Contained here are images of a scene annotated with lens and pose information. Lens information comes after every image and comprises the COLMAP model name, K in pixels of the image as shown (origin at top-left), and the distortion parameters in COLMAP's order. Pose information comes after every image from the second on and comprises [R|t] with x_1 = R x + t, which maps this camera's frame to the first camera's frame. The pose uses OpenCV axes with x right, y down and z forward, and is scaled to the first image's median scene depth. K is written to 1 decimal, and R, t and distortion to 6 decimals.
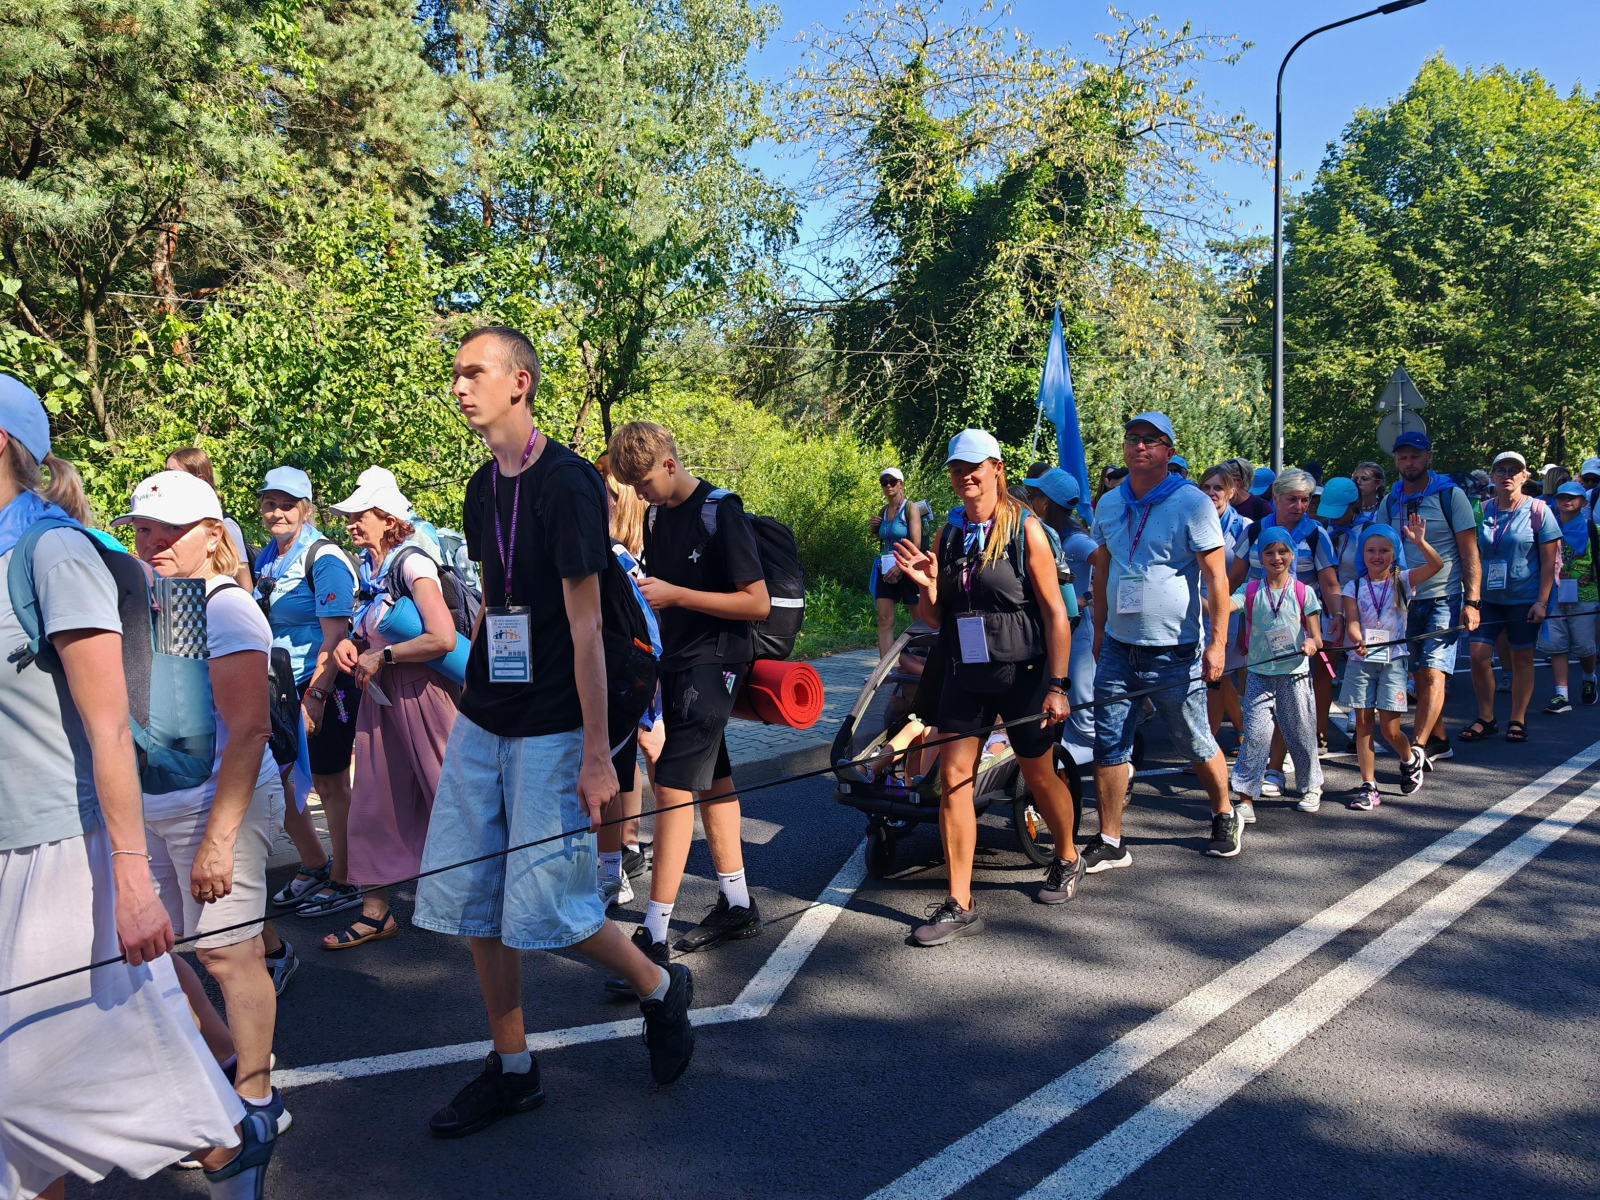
lens RADIAL K [[1291.3, 0, 775.4], [0, 1291.3, 567.9], [0, 0, 1]] dist [-0.011170, 0.009115]
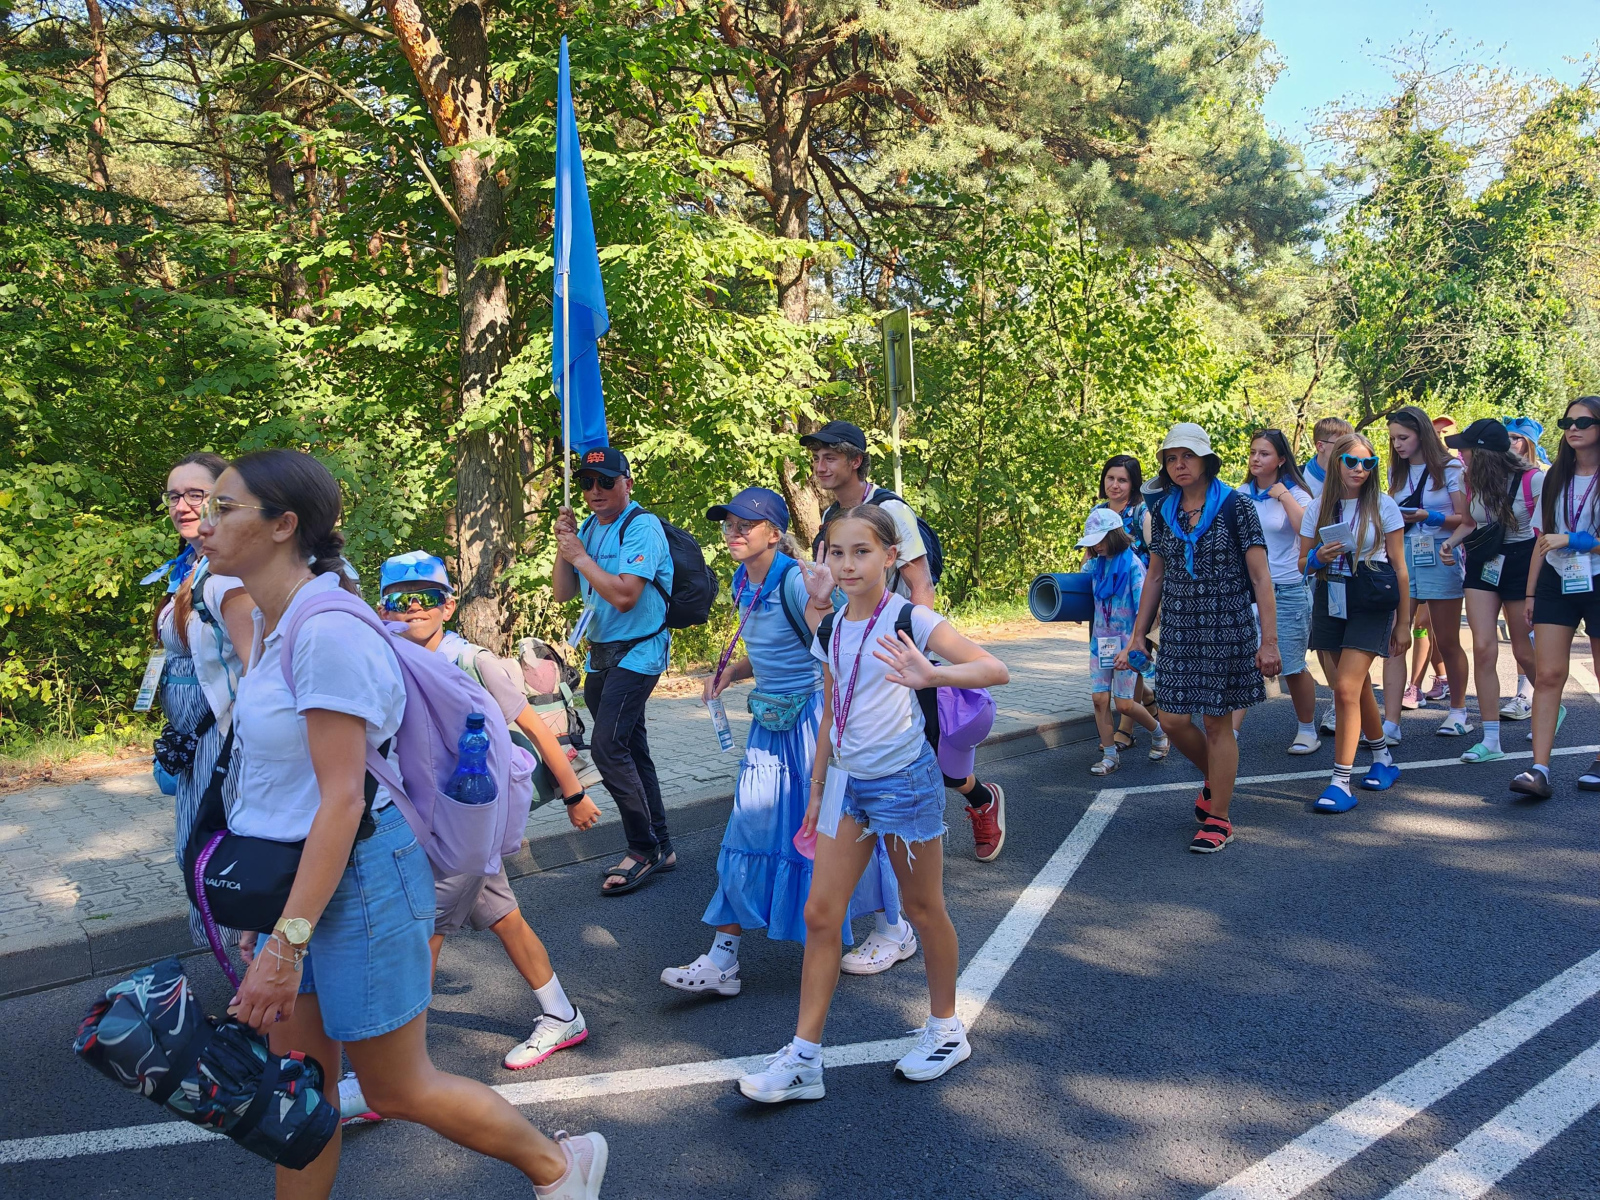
lens RADIAL K [[1270.9, 0, 798.6], [0, 1270.9, 578.3], [0, 0, 1]] dist [-0.010958, 0.001594]
pose [[0.987482, -0.014388, -0.157077, -0.285470], [0.019029, 0.999424, 0.028081, 0.023493], [0.156582, -0.030719, 0.987187, -0.294618]]
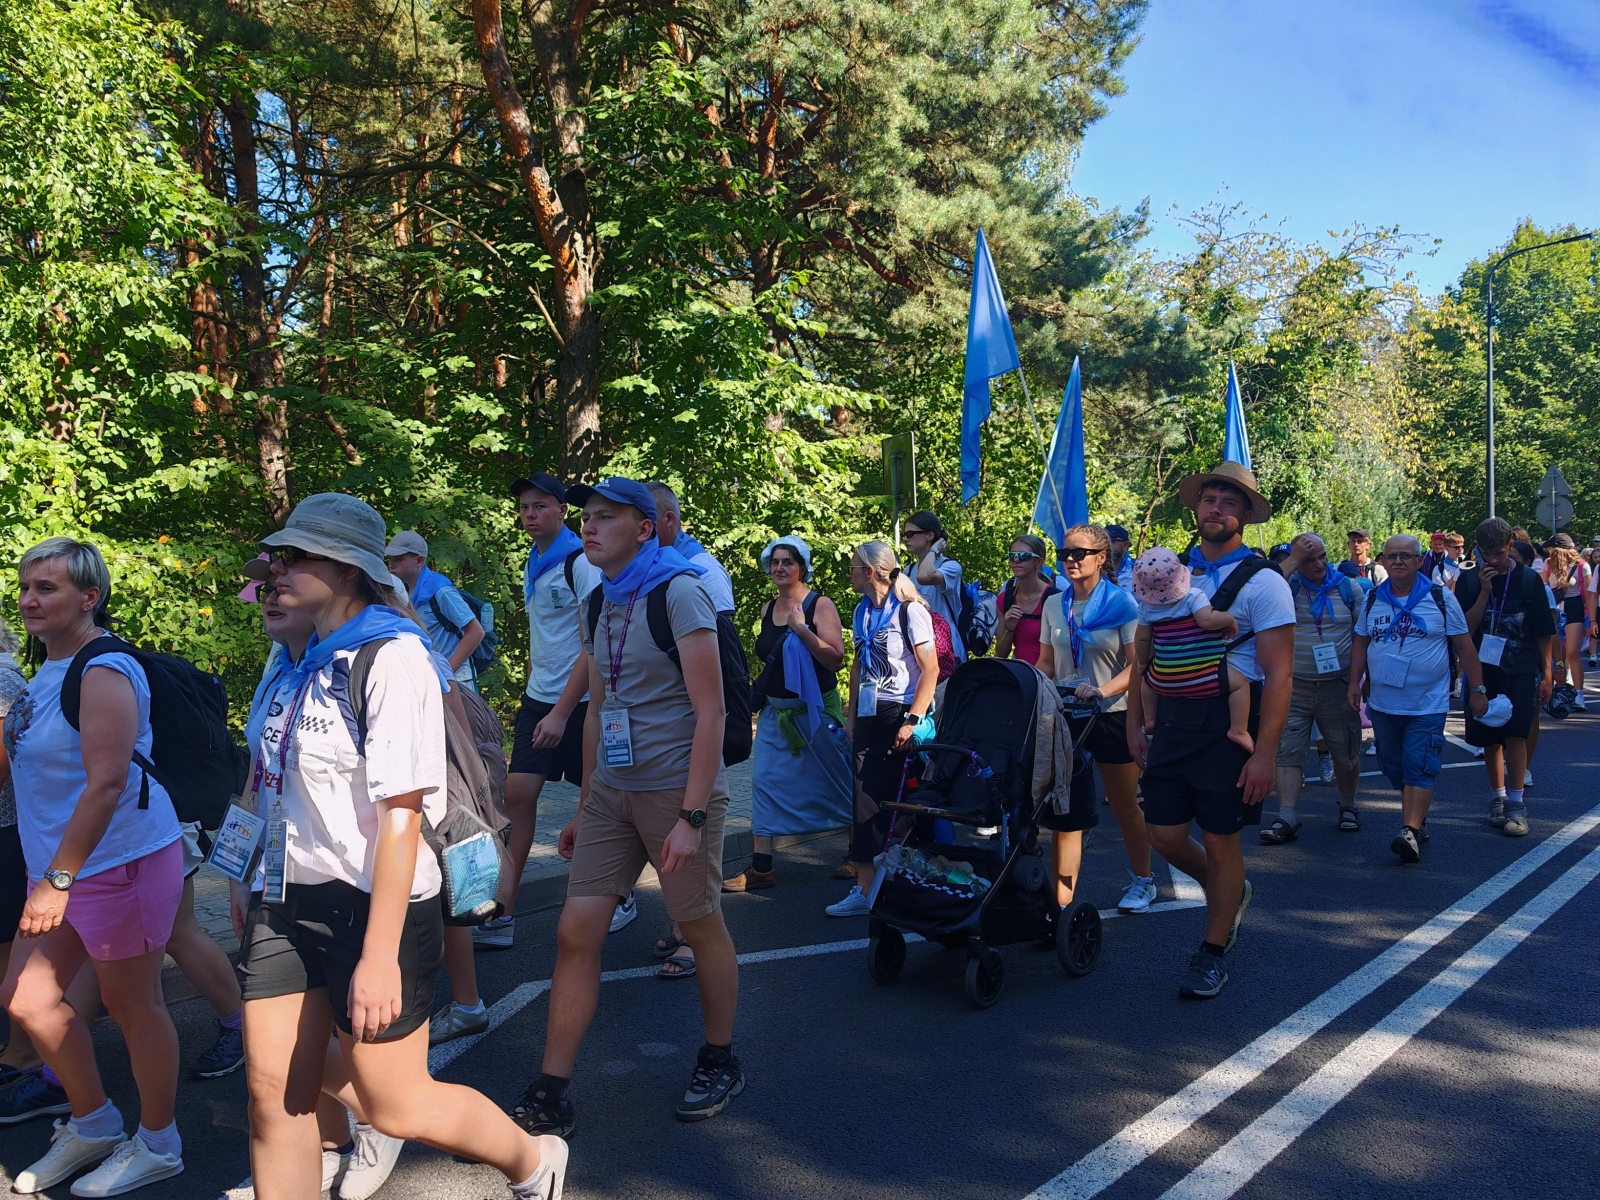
lens RADIAL K [[1260.8, 0, 809.2], [0, 1260.8, 590.3], [0, 0, 1]] dist [-0.004348, -0.002686]
pose [[0.999853, -0.001753, 0.017068, -0.364224], [0.002302, 0.999478, -0.032218, 0.027803], [-0.017003, 0.032253, 0.999335, -0.385954]]
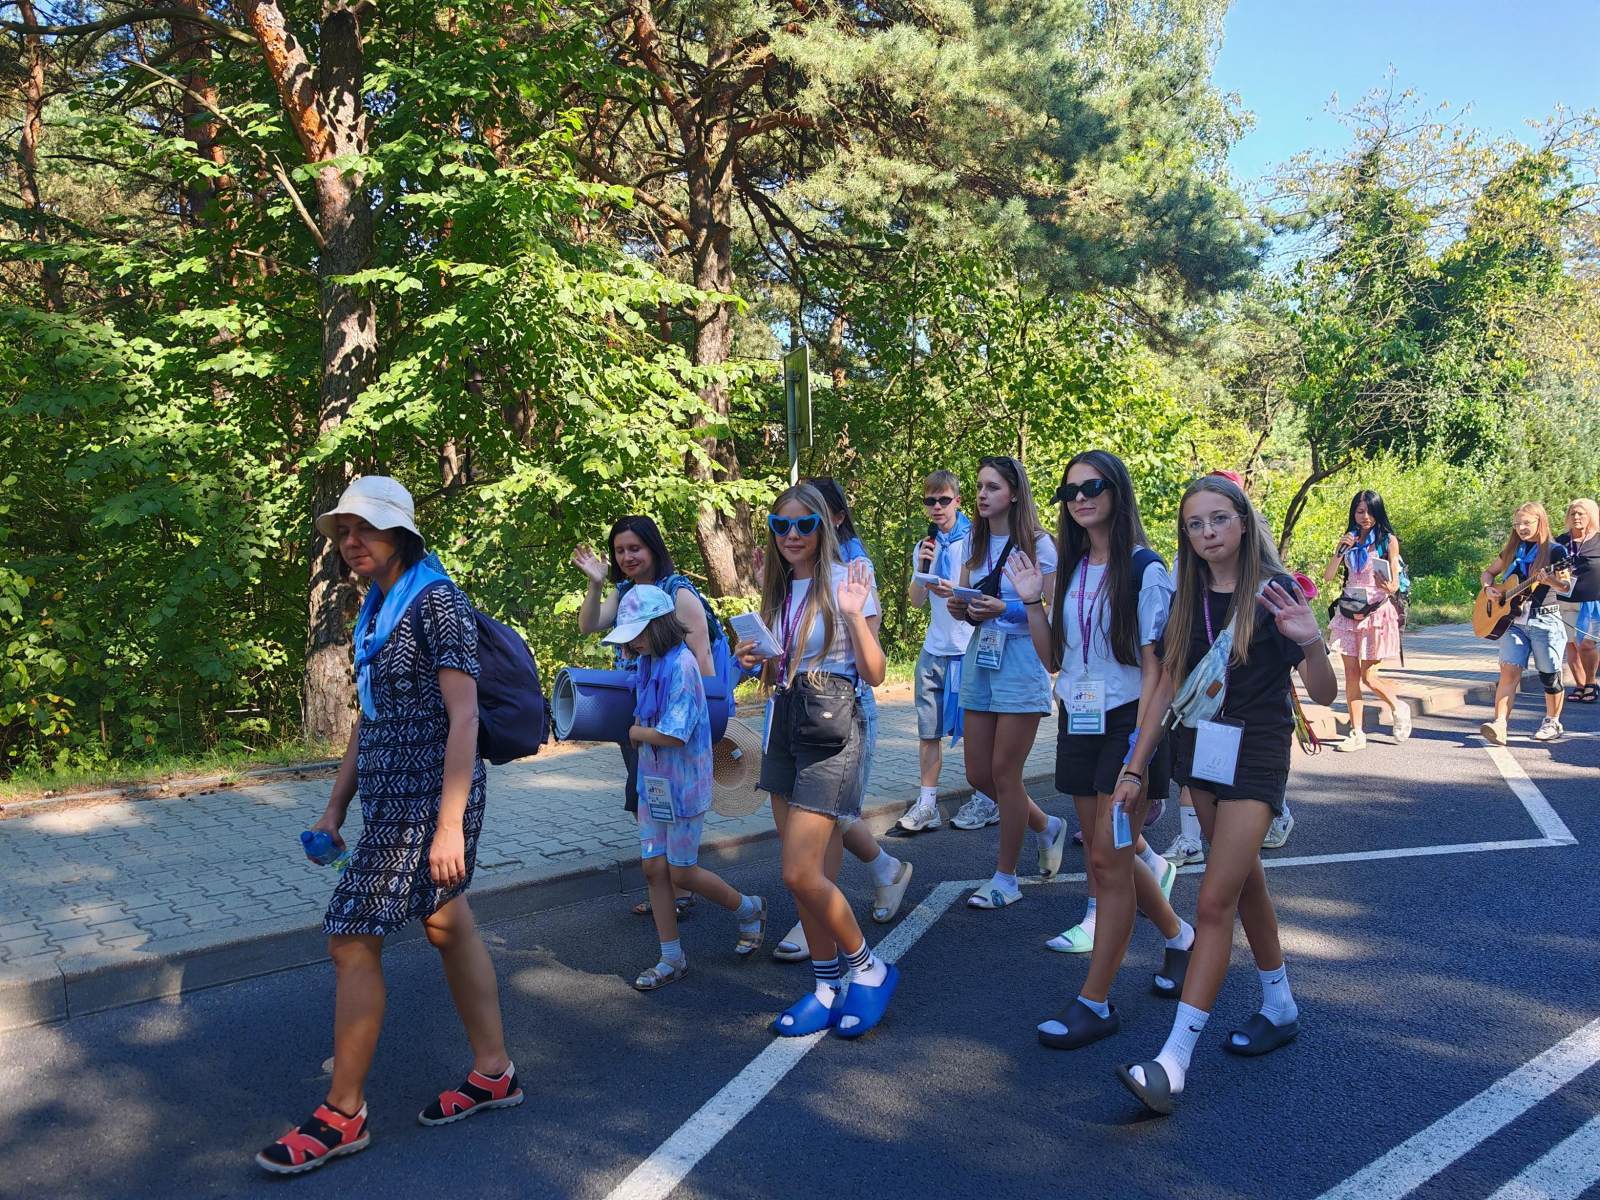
lens RADIAL K [[1271.3, 0, 801.6], [0, 1271.3, 586.5], [0, 0, 1]] dist [-0.001000, -0.012461]
pose [[0.990380, 0.005707, -0.138258, -0.261598], [-0.005678, 0.999984, 0.000605, 0.021394], [0.138260, 0.000186, 0.990396, -0.265991]]
